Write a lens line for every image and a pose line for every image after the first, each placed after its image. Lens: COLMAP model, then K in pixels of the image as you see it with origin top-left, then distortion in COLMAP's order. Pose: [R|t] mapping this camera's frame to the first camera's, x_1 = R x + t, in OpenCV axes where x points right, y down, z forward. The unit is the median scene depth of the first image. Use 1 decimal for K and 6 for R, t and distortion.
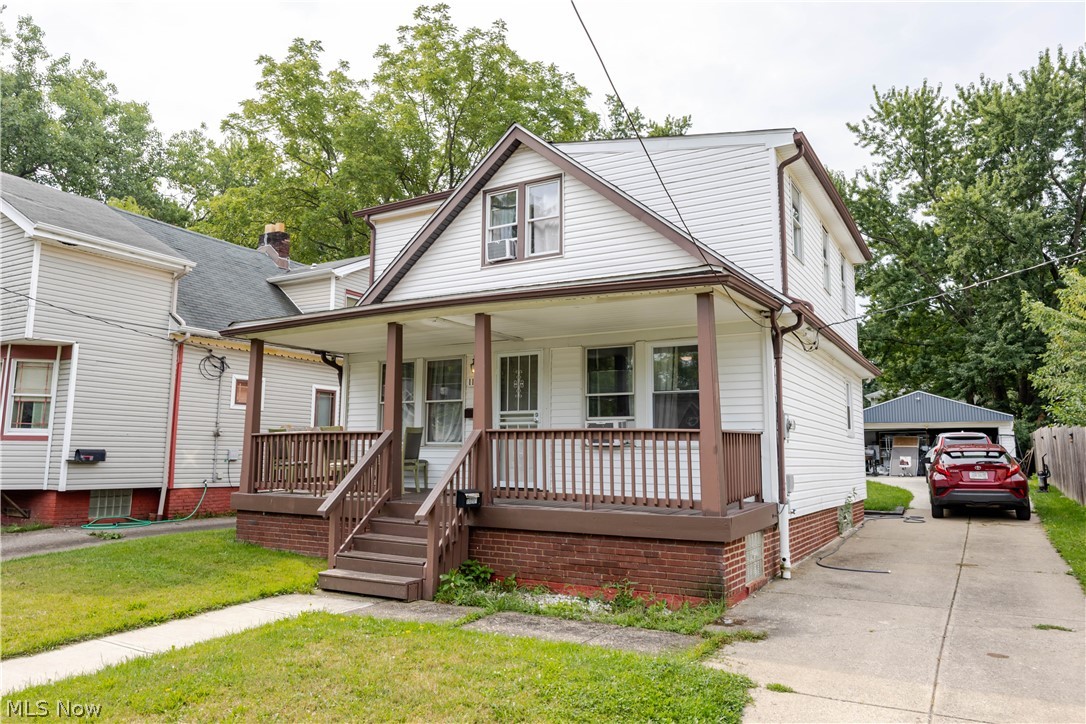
lens RADIAL K [[758.4, 0, 542.2], [0, 758.4, 361.6], [0, 0, 1]] dist [-0.009020, -0.000805]
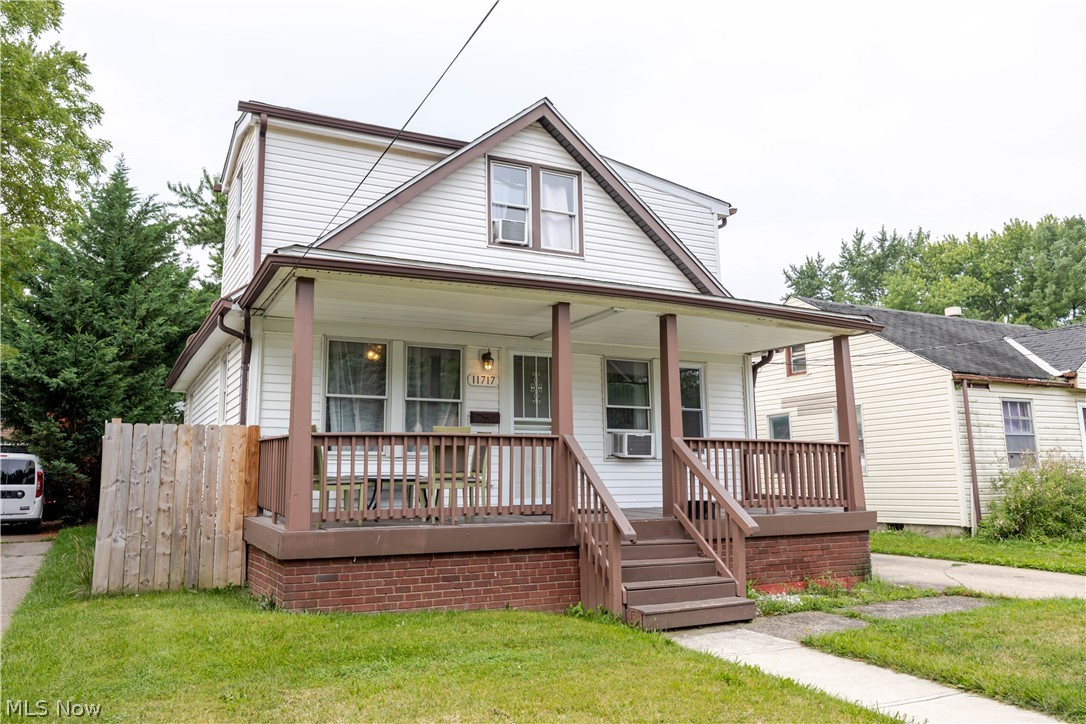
lens RADIAL K [[796.4, 0, 540.9], [0, 796.4, 359.5], [0, 0, 1]] dist [-0.028533, -0.000885]
pose [[0.537721, 0.113883, 0.835396, -0.848149], [-0.091229, 0.992877, -0.076630, 0.070742], [-0.838173, -0.035007, 0.544280, 0.510939]]
